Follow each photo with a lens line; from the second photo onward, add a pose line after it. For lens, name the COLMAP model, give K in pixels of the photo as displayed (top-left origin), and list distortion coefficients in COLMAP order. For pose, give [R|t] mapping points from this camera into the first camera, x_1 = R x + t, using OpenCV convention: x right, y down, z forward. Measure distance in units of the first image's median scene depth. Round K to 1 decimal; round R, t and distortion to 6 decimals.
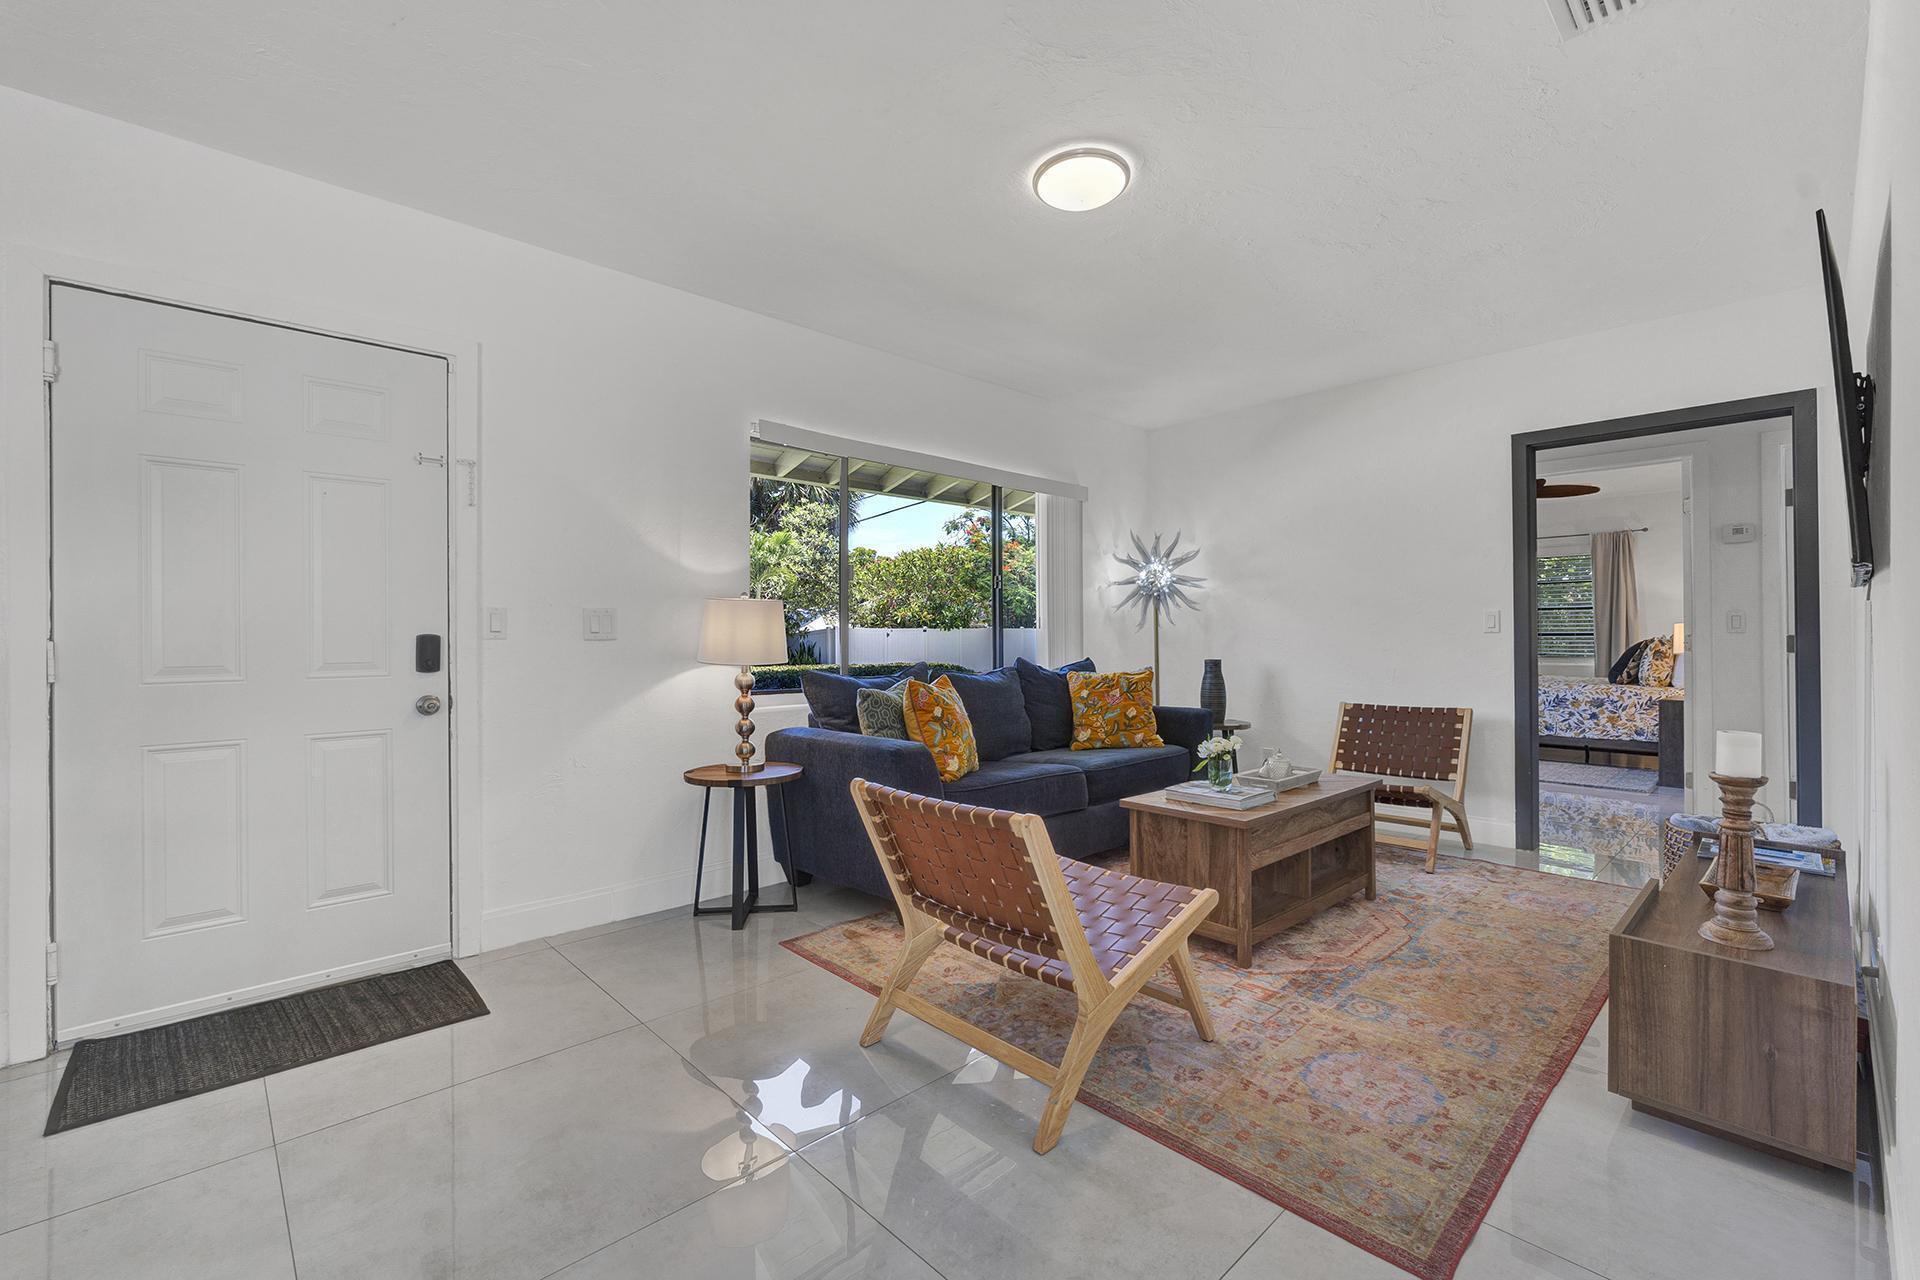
lens RADIAL K [[823.8, 0, 964.2], [0, 823.8, 635.6], [0, 0, 1]] dist [-0.002519, 0.000275]
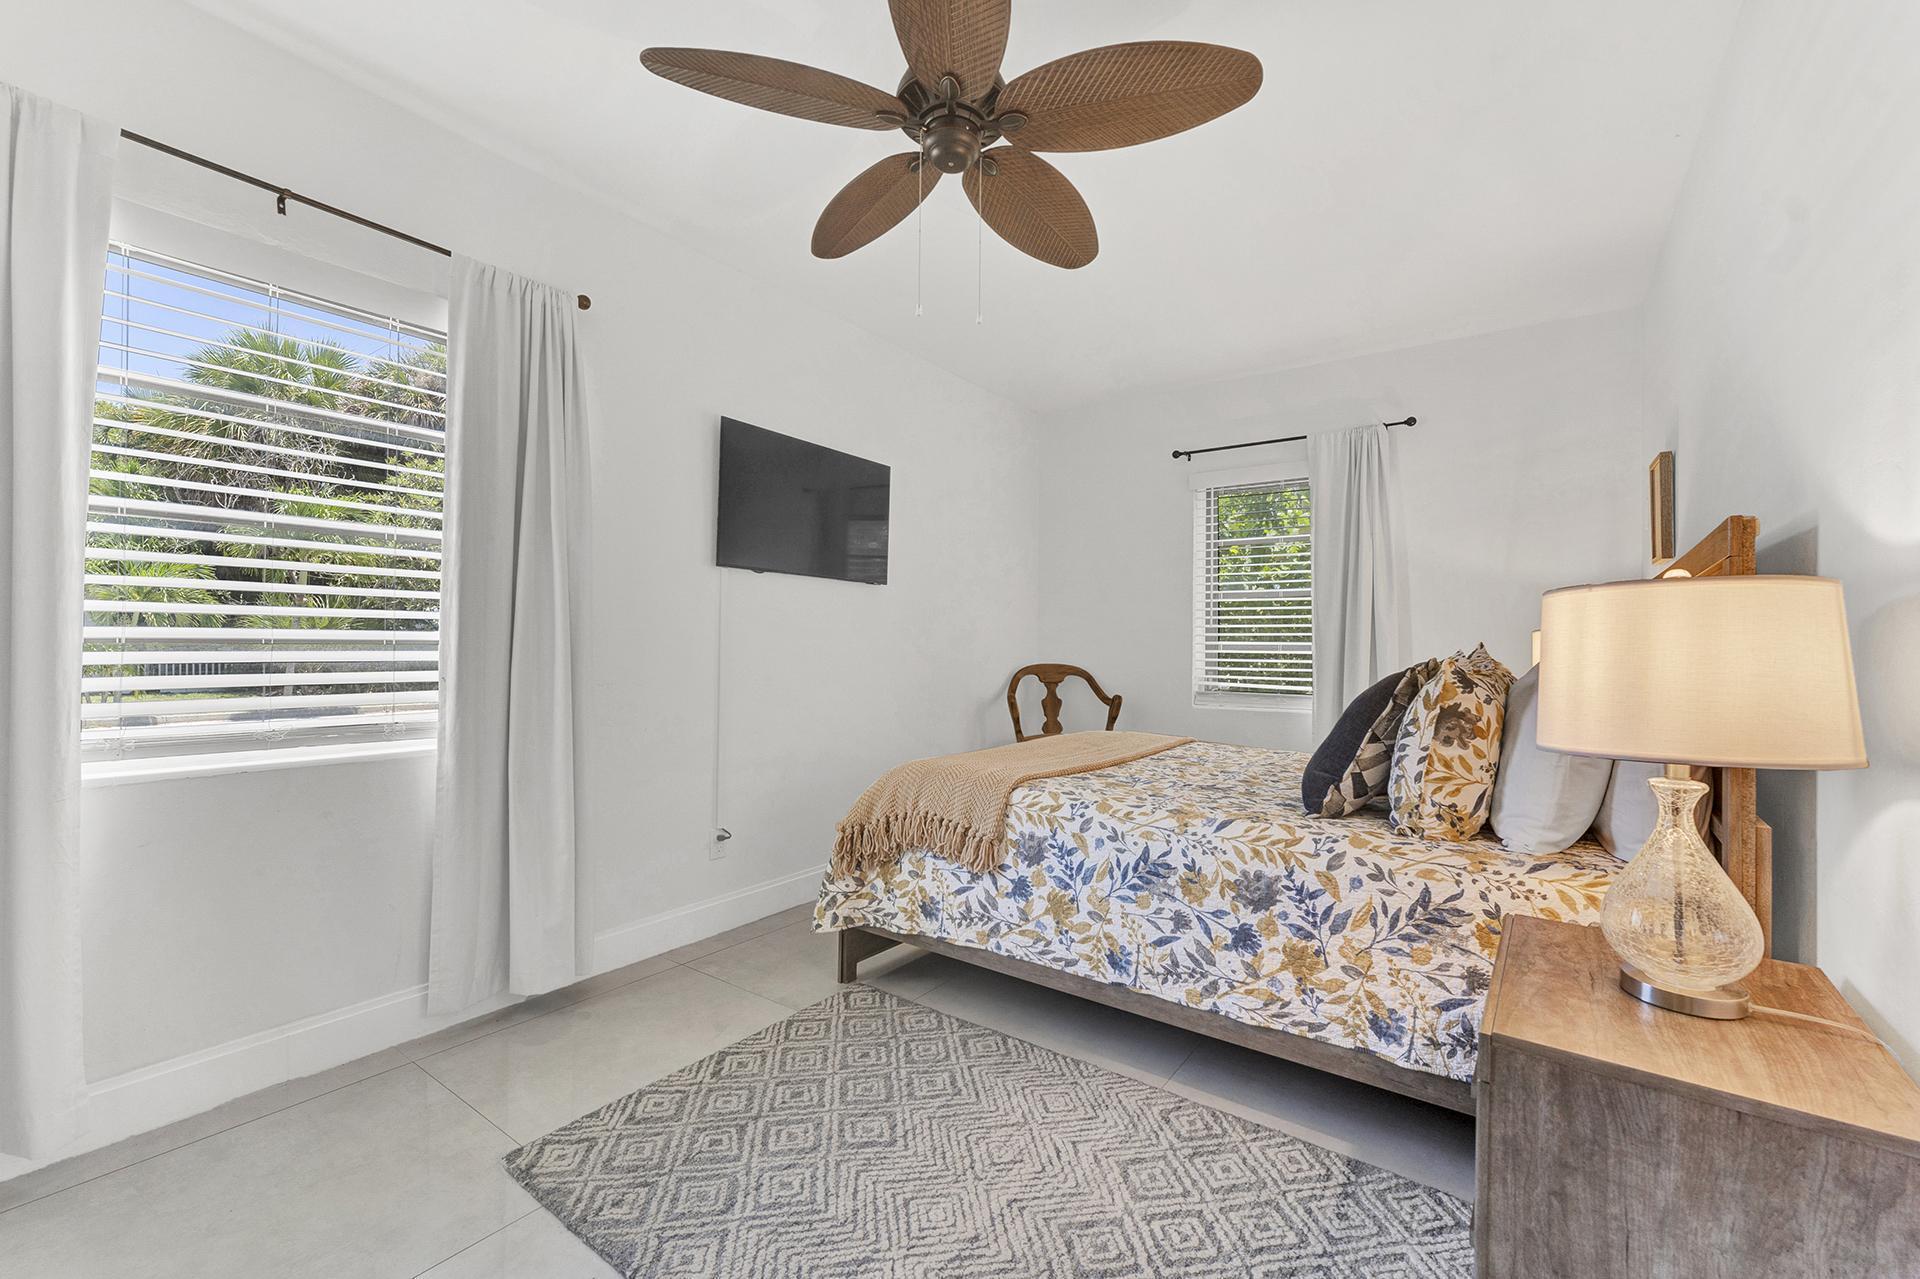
lens RADIAL K [[811.0, 0, 965.1], [0, 811.0, 641.8], [0, 0, 1]] dist [-0.001852, -0.000207]
pose [[0.981277, 0.014710, 0.192038, 0.936619], [-0.015573, 0.999874, 0.002982, -0.003277], [-0.191970, -0.005917, 0.981383, 1.134750]]
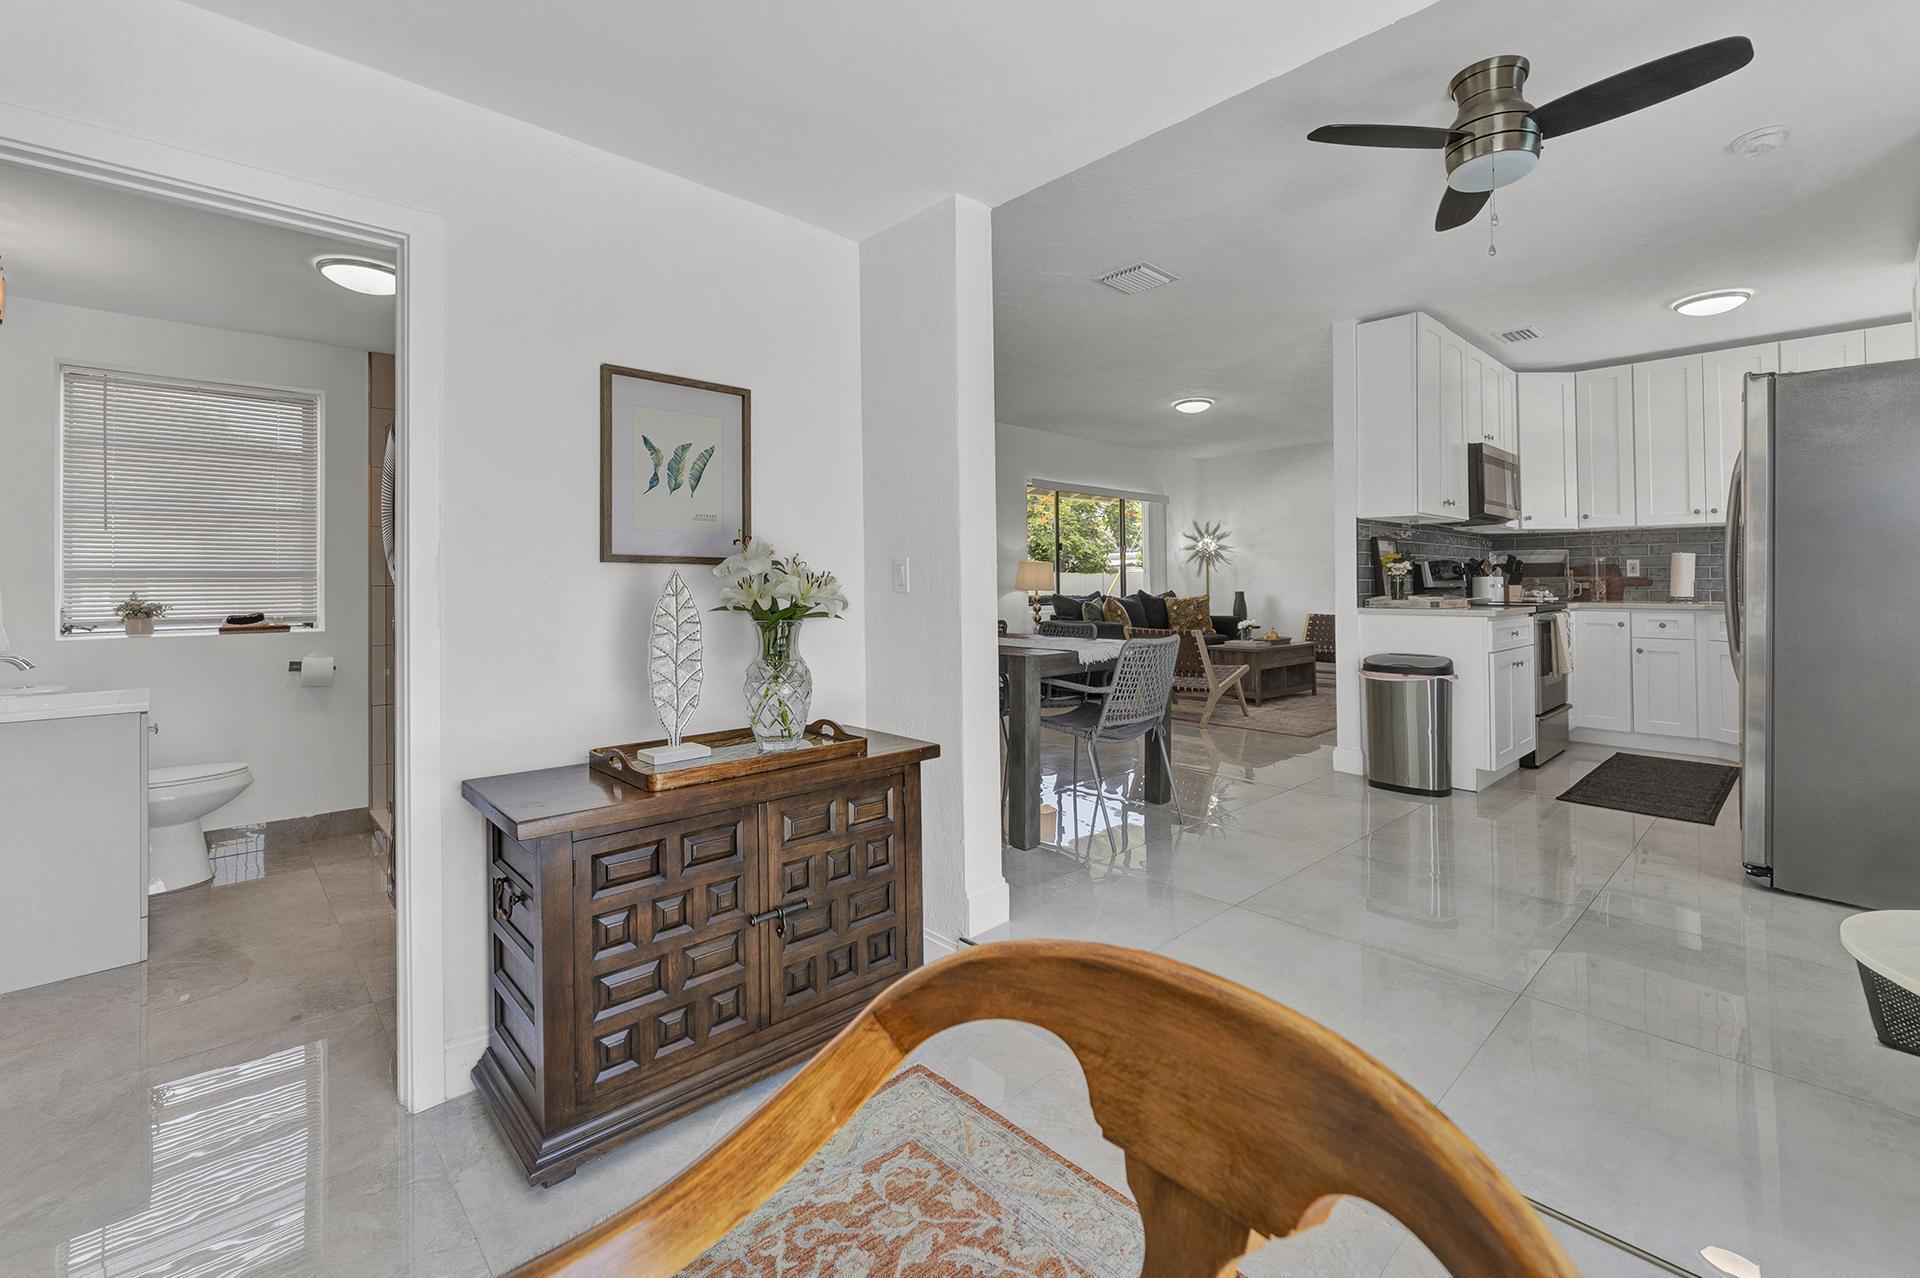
lens RADIAL K [[826.7, 0, 959.9], [0, 826.7, 564.9], [0, 0, 1]] dist [0.000099, 0.000001]
pose [[0.999906, 0.000681, -0.013725, -0.328249], [-0.000927, 0.999840, -0.017885, 0.004365], [0.013711, 0.017896, 0.999746, -0.945759]]
